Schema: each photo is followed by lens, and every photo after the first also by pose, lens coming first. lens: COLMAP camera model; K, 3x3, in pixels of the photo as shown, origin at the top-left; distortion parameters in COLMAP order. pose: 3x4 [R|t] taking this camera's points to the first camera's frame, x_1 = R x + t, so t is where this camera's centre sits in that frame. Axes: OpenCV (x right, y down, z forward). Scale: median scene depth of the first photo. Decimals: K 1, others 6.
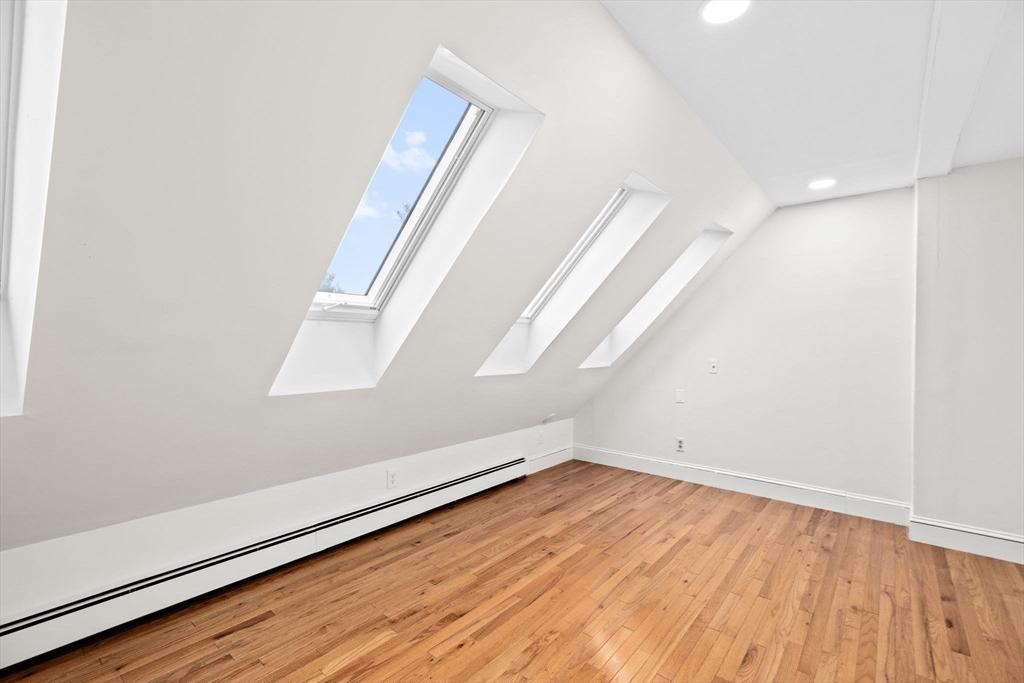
lens RADIAL K [[459.4, 0, 513.8], [0, 459.4, 340.7], [0, 0, 1]] dist [-0.008863, 0.003992]
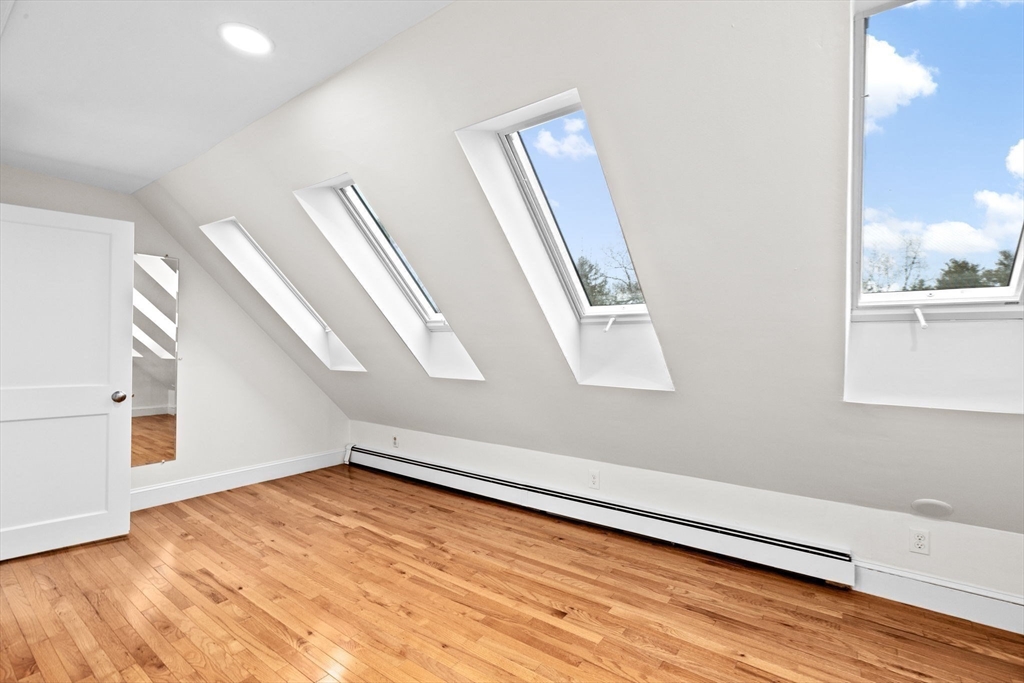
lens RADIAL K [[459.4, 0, 518.3], [0, 459.4, 344.1], [0, 0, 1]] dist [-0.008863, 0.003992]
pose [[0.069317, -0.009368, -0.997551, 0.769990], [-0.009754, 0.999902, -0.010067, 0.006731], [0.997547, 0.010428, 0.069219, 0.764573]]
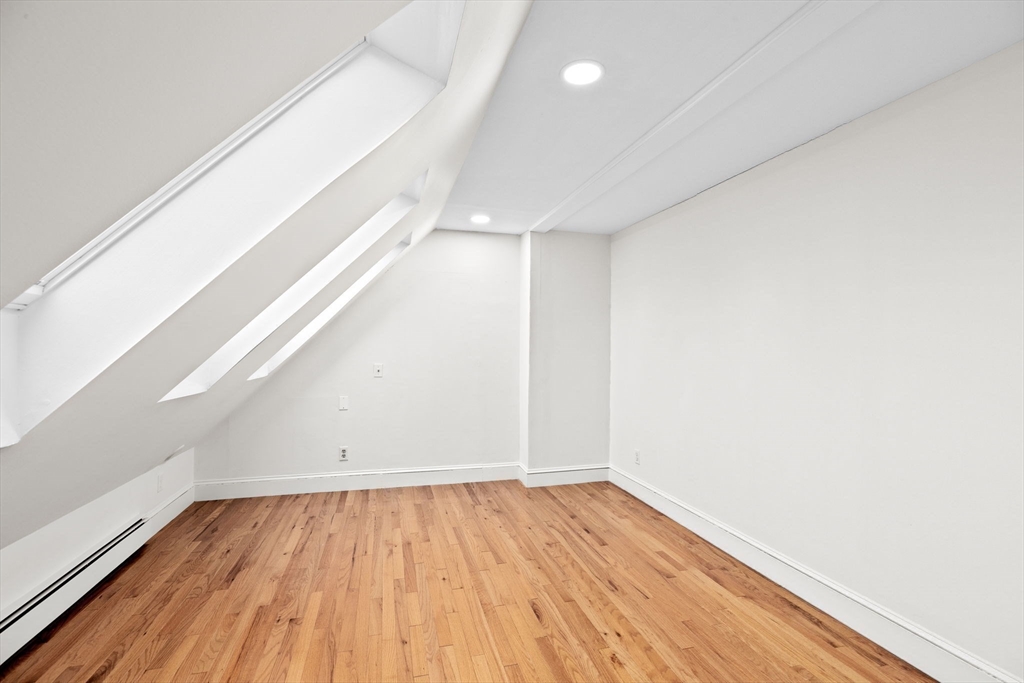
lens RADIAL K [[459.4, 0, 516.8], [0, 459.4, 342.7], [0, 0, 1]] dist [-0.008863, 0.003992]
pose [[0.569842, 0.003819, 0.821745, -0.302505], [-0.001506, 0.999992, -0.003603, -0.003205], [-0.821753, 0.000816, 0.569844, 0.218126]]
